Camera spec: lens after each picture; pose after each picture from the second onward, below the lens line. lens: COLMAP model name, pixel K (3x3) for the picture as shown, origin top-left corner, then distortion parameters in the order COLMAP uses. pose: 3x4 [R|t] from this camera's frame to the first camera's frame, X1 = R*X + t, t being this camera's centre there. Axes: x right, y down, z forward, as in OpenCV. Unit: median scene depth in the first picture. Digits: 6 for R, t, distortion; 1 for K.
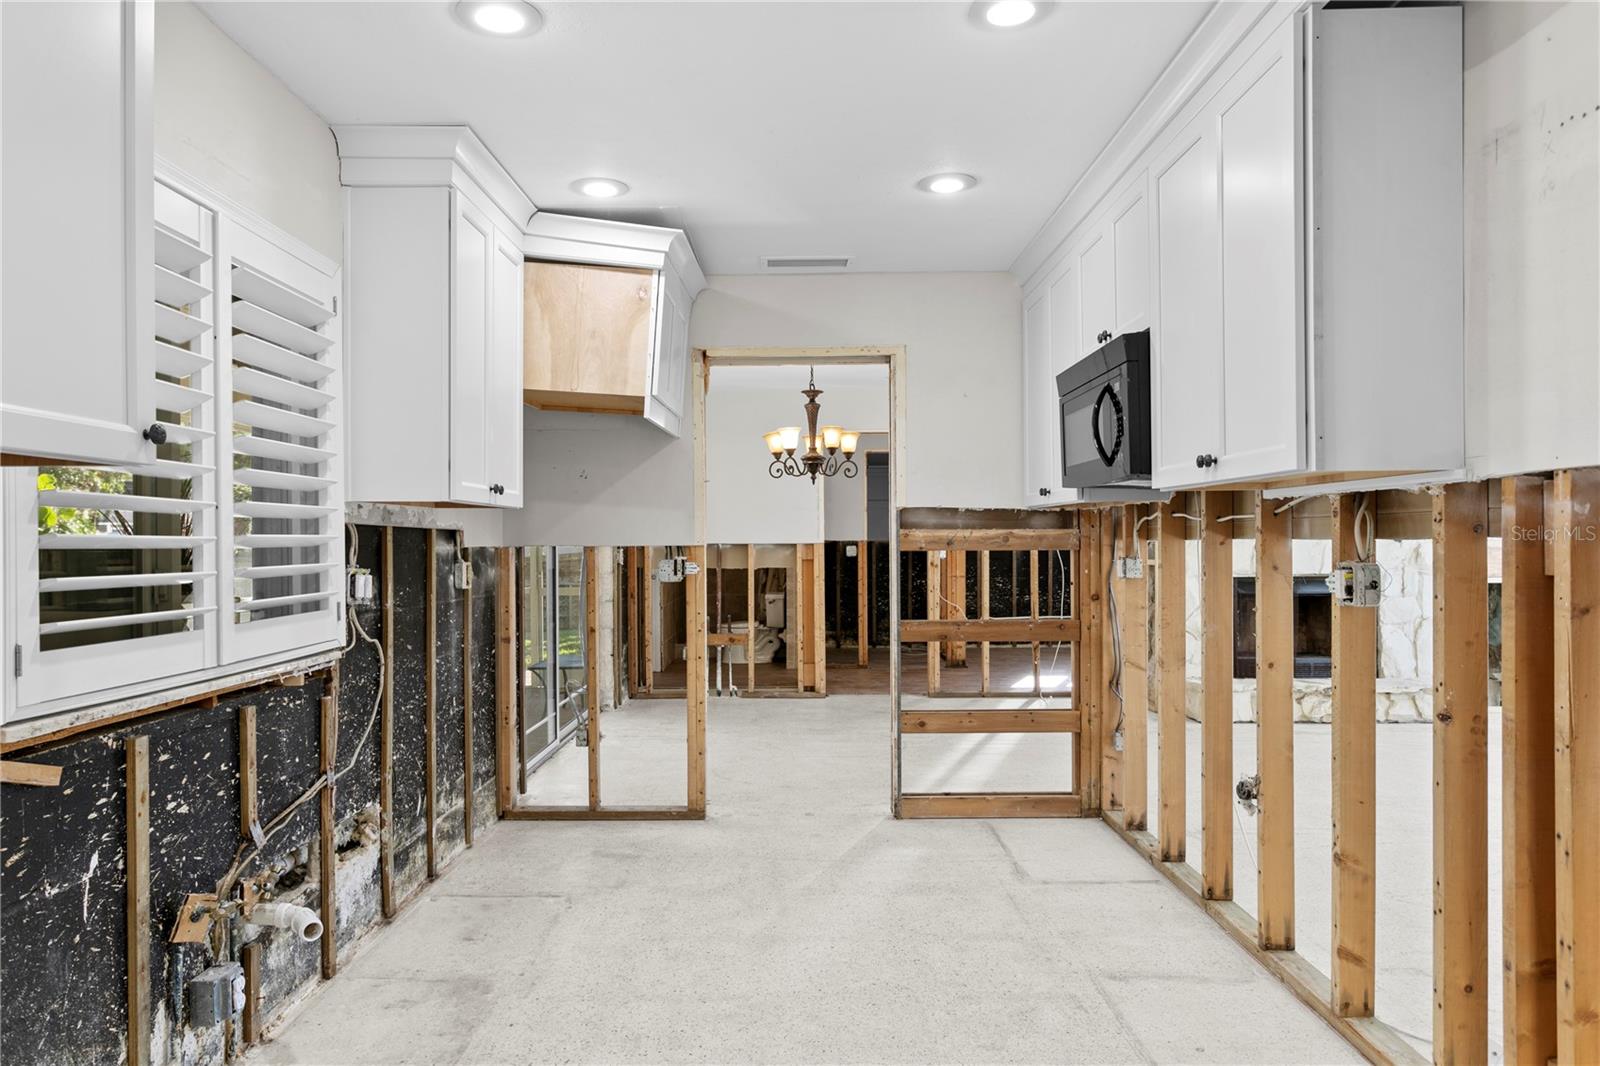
lens RADIAL K [[995.2, 0, 792.5], [0, 995.2, 541.3], [0, 0, 1]] dist [0.007105, 0.000598]
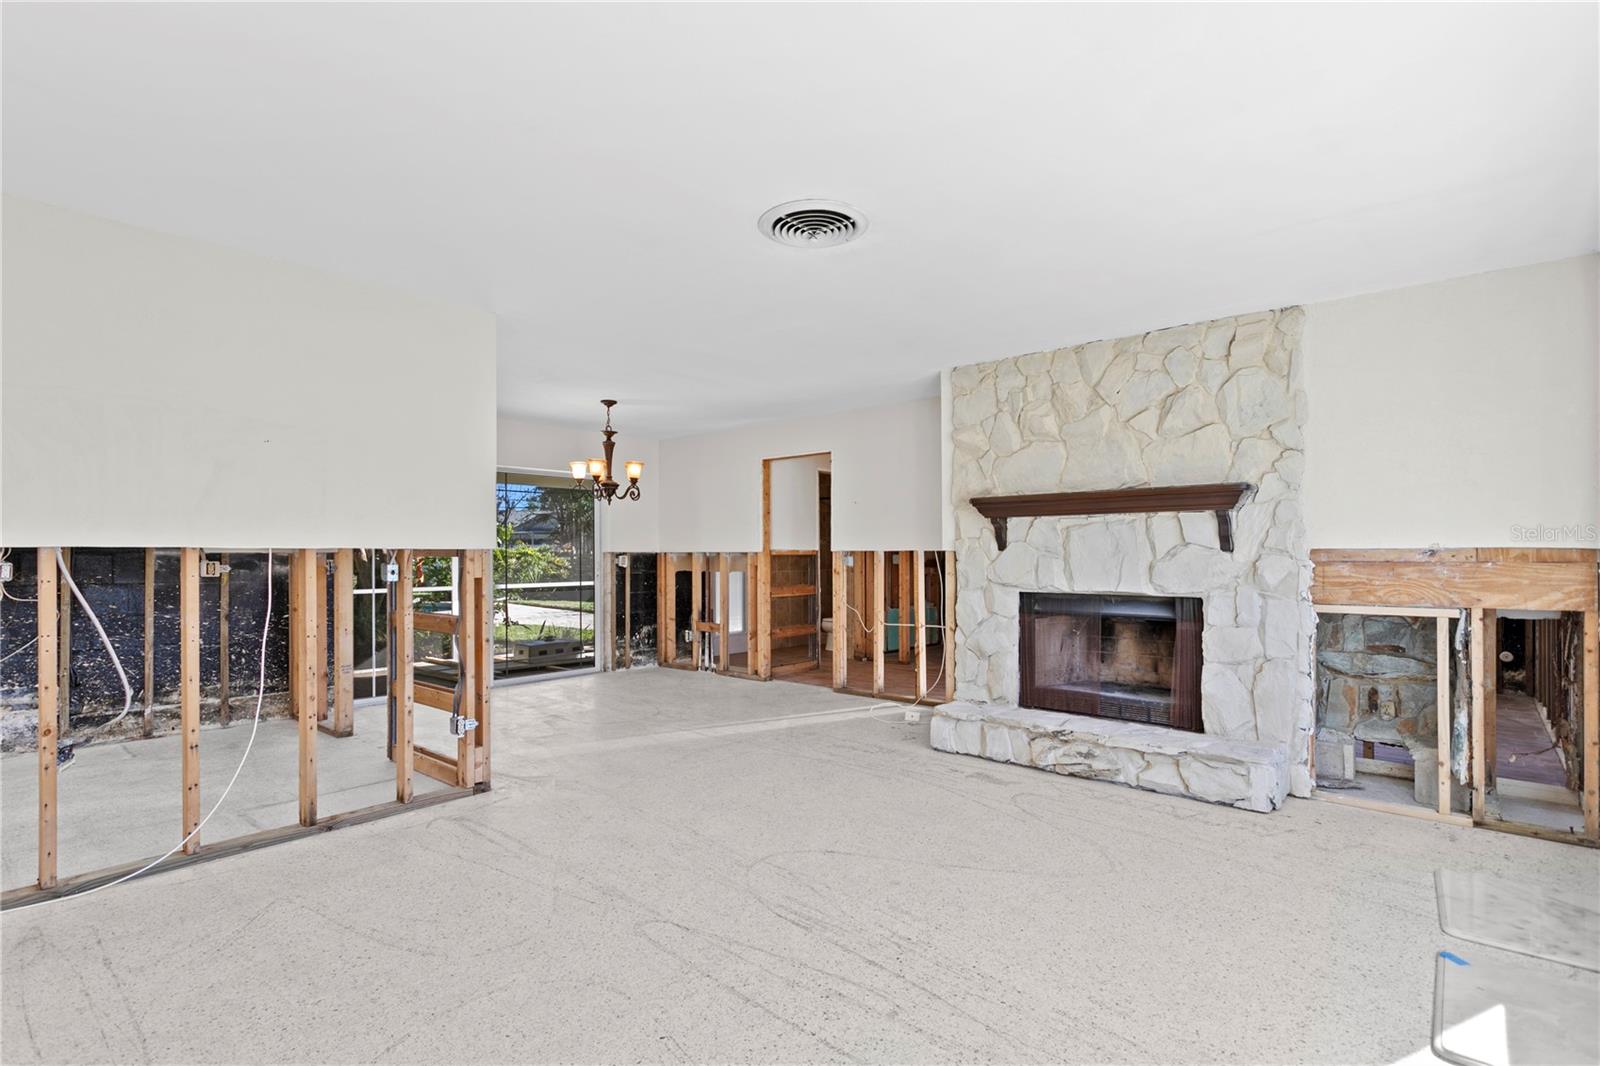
lens RADIAL K [[759.3, 0, 768.5], [0, 759.3, 550.1], [0, 0, 1]] dist [-0.000462, 0.000355]
pose [[0.758774, 0.001340, -0.651353, 0.714988], [-0.001506, 0.999999, 0.000302, -0.000363], [0.651352, 0.000751, 0.758775, 0.355193]]
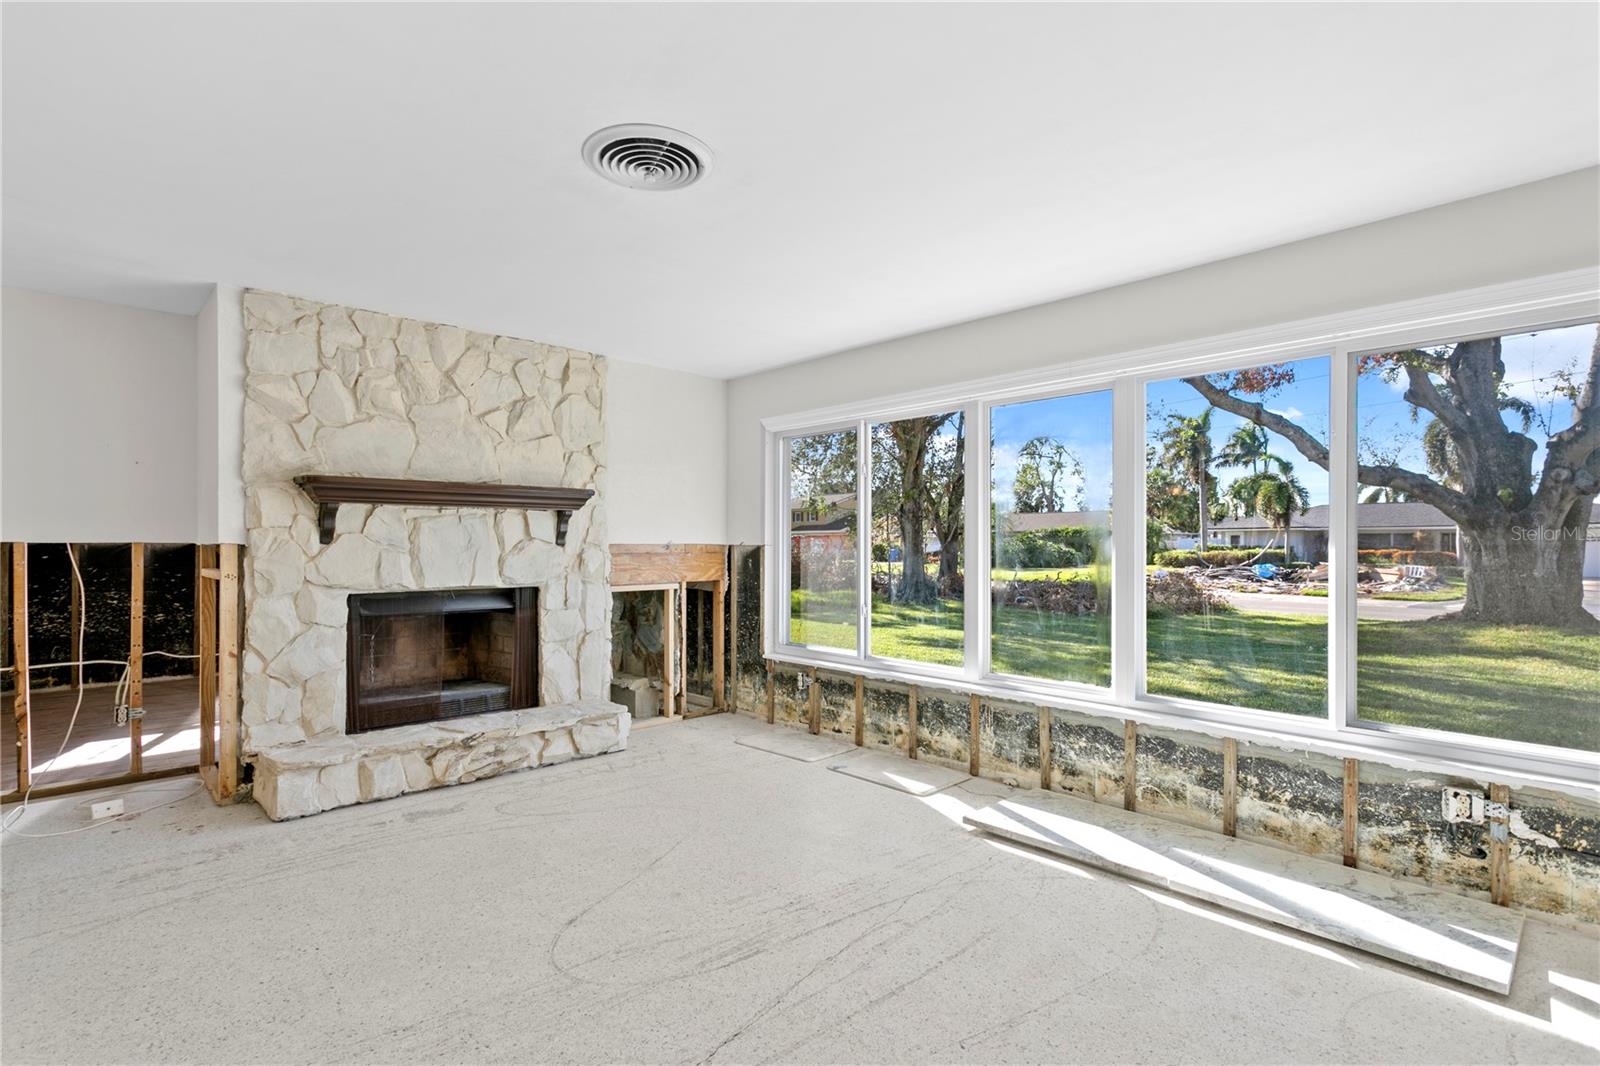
lens RADIAL K [[759.3, 0, 789.7], [0, 759.3, 542.7], [0, 0, 1]] dist [-0.000462, 0.000355]
pose [[0.716301, 0.008320, 0.697742, 0.289727], [-0.004912, 0.999964, -0.006881, 0.001111], [-0.697774, 0.001501, 0.716316, 0.390246]]
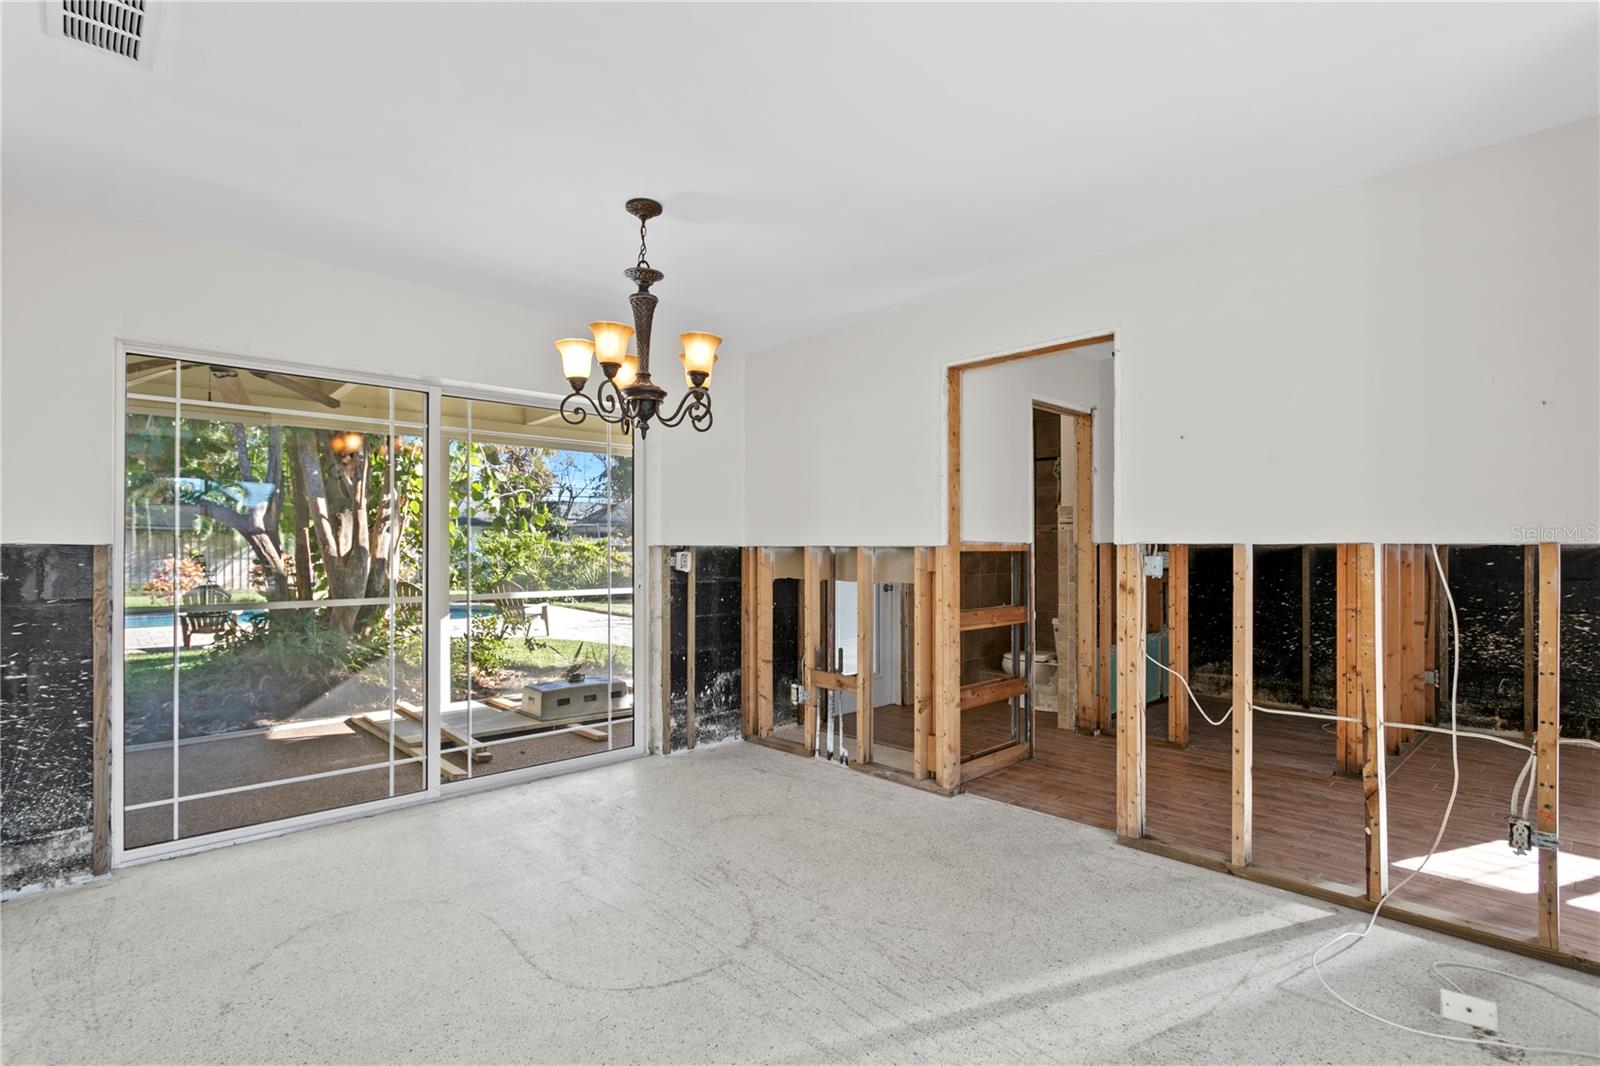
lens RADIAL K [[780.5, 0, 770.9], [0, 780.5, 543.9], [0, 0, 1]] dist [0.004287, 0.000168]
pose [[0.694116, 0.002464, -0.719859, 0.345019], [-0.003923, 0.999992, -0.000360, 0.001910], [0.719853, 0.003074, 0.694120, 0.663738]]
